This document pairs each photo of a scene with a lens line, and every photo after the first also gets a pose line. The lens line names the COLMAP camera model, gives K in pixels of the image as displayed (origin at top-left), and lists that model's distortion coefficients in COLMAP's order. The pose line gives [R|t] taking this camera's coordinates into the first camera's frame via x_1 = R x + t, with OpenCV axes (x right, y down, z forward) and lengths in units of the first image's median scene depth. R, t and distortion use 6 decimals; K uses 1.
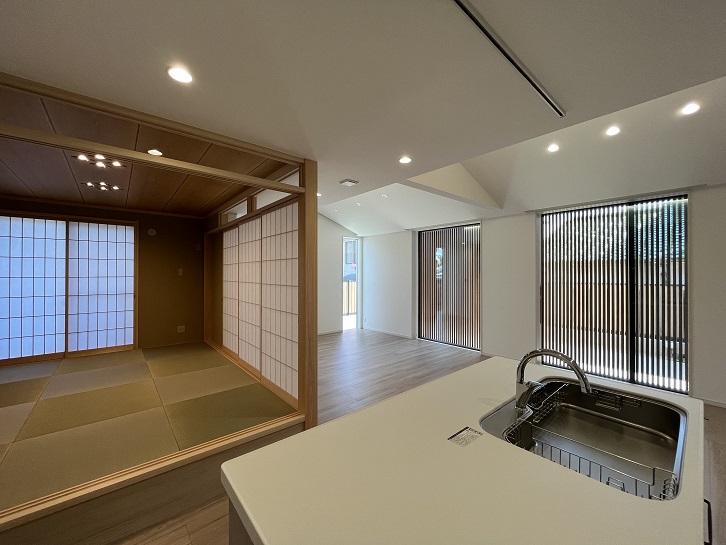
lens RADIAL K [[291.4, 0, 359.2], [0, 291.4, 271.7], [0, 0, 1]] dist [-0.002066, -0.001035]
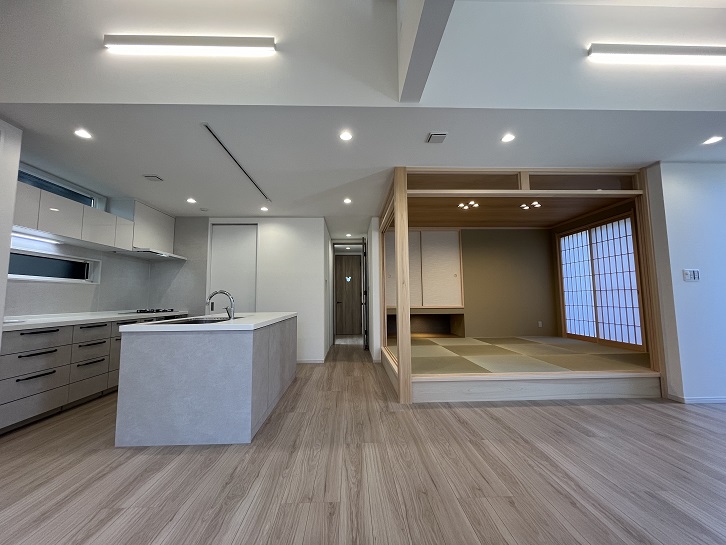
lens RADIAL K [[291.4, 0, 359.5], [0, 291.4, 272.1], [0, 0, 1]] dist [-0.002066, -0.001035]
pose [[-0.620226, -0.064877, -0.781735, 0.431977], [0.014318, 0.995472, -0.093975, 0.085278], [0.784292, -0.069479, -0.616489, 0.792343]]
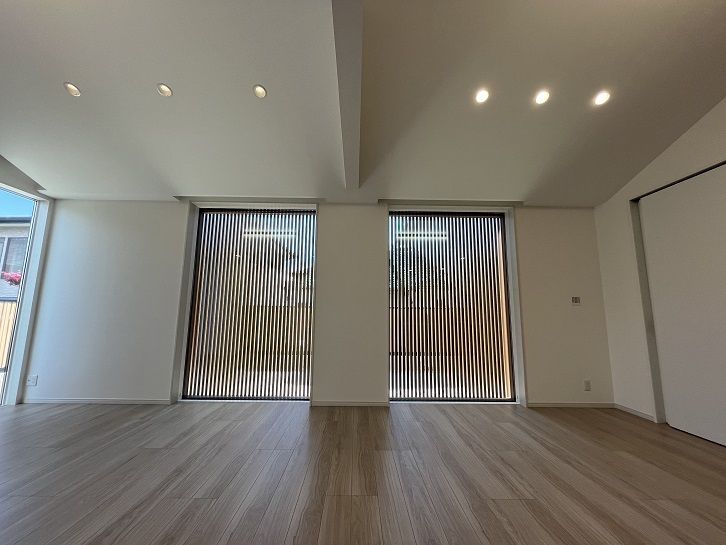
lens RADIAL K [[291.4, 0, 359.7], [0, 291.4, 271.4], [0, 0, 1]] dist [-0.002066, -0.001035]
pose [[0.635631, 0.117775, 0.762956, -0.032255], [-0.015867, 0.990079, -0.139616, 0.082007], [-0.771830, 0.076638, 0.631193, 0.497289]]
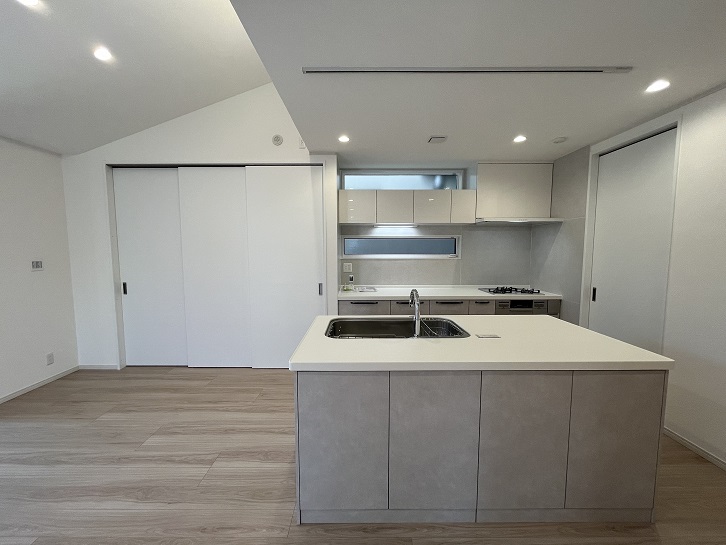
lens RADIAL K [[291.4, 0, 360.1], [0, 291.4, 272.1], [0, 0, 1]] dist [-0.002066, -0.001035]
pose [[-0.764658, -0.052881, 0.642263, -0.025561], [-0.003305, 0.996936, 0.078149, 0.013227], [-0.644428, 0.057634, -0.762490, 0.567888]]
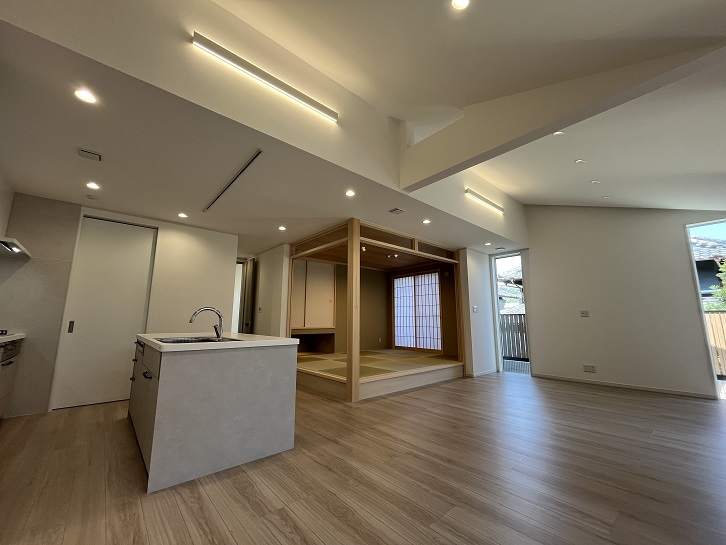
lens RADIAL K [[291.4, 0, 359.5], [0, 291.4, 272.4], [0, 0, 1]] dist [-0.002066, -0.001035]
pose [[0.013693, -0.164761, -0.986239, 0.683989], [0.003996, 0.986332, -0.164721, 0.089620], [0.999898, -0.001686, 0.014164, 0.500084]]
